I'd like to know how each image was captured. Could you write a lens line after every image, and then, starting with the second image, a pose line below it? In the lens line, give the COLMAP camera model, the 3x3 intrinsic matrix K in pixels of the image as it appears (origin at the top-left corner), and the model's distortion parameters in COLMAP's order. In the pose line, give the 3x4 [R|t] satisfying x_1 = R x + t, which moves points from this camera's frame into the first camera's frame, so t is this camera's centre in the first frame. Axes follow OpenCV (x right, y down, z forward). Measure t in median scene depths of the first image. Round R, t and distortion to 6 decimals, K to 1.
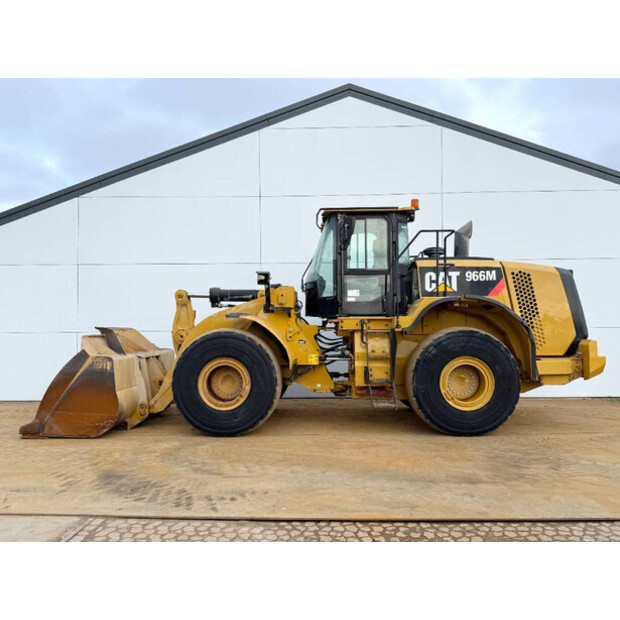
lens RADIAL K [[525.0, 0, 309.0], [0, 525.0, 312.9], [0, 0, 1]] dist [0.138566, -0.247684]
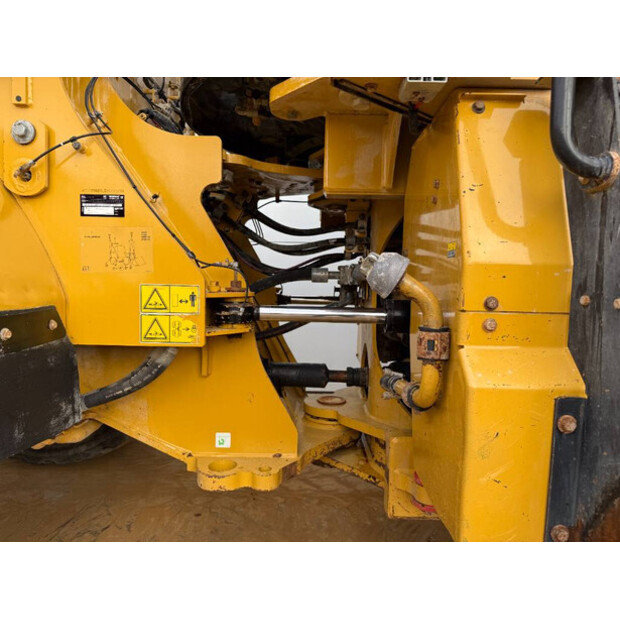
lens RADIAL K [[429.3, 0, 308.2], [0, 429.3, 314.8], [0, 0, 1]] dist [0.110813, -0.168243]
pose [[0.999684, 0.024913, 0.003411, 0.050365], [-0.025136, 0.993833, 0.108002, 0.072399], [-0.000699, -0.108053, 0.994145, 0.857235]]
